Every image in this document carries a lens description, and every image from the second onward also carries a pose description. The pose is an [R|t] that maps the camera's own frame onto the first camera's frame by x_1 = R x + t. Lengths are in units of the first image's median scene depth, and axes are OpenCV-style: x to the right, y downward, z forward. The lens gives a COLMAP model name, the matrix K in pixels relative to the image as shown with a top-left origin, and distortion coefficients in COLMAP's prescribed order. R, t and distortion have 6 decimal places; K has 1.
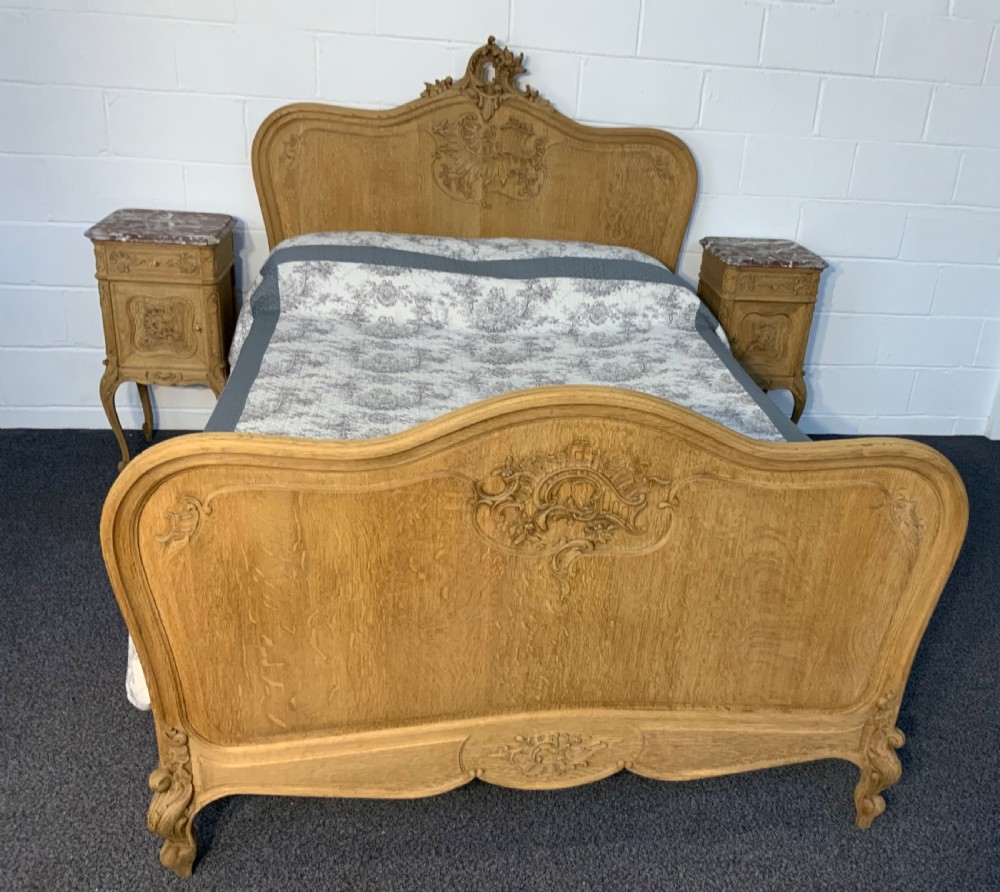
lens RADIAL K [[980.9, 0, 581.3], [0, 980.9, 434.7], [0, 0, 1]] dist [0.027461, 0.000000]
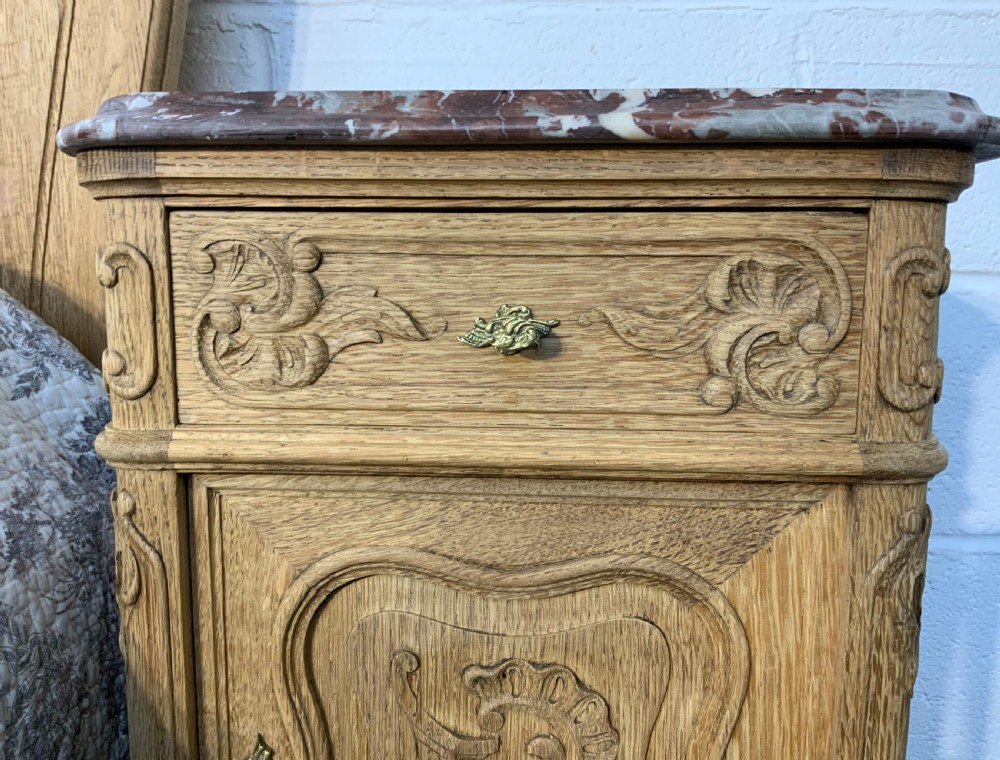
lens RADIAL K [[820.4, 0, 498.8], [0, 820.4, 383.2], [0, 0, 1]] dist [0.065464, -0.123717]
pose [[0.968232, -0.046608, -0.245670, 0.247175], [-0.023723, 0.960922, -0.275801, -0.135528], [0.248924, 0.272868, 0.929290, 1.036775]]
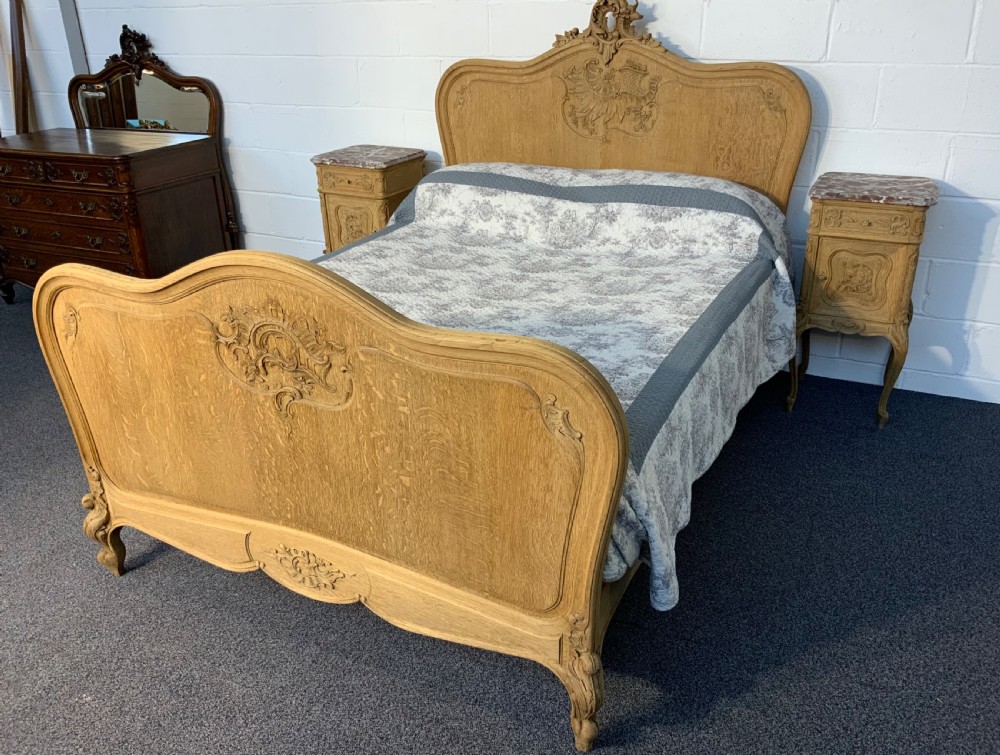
lens RADIAL K [[820.4, 0, 508.7], [0, 820.4, 371.3], [0, 0, 1]] dist [0.065464, -0.123717]
pose [[0.802689, 0.148421, -0.577635, 0.453074], [-0.147723, 0.987837, 0.048544, 0.000257], [0.577814, 0.046364, 0.814850, 0.193310]]
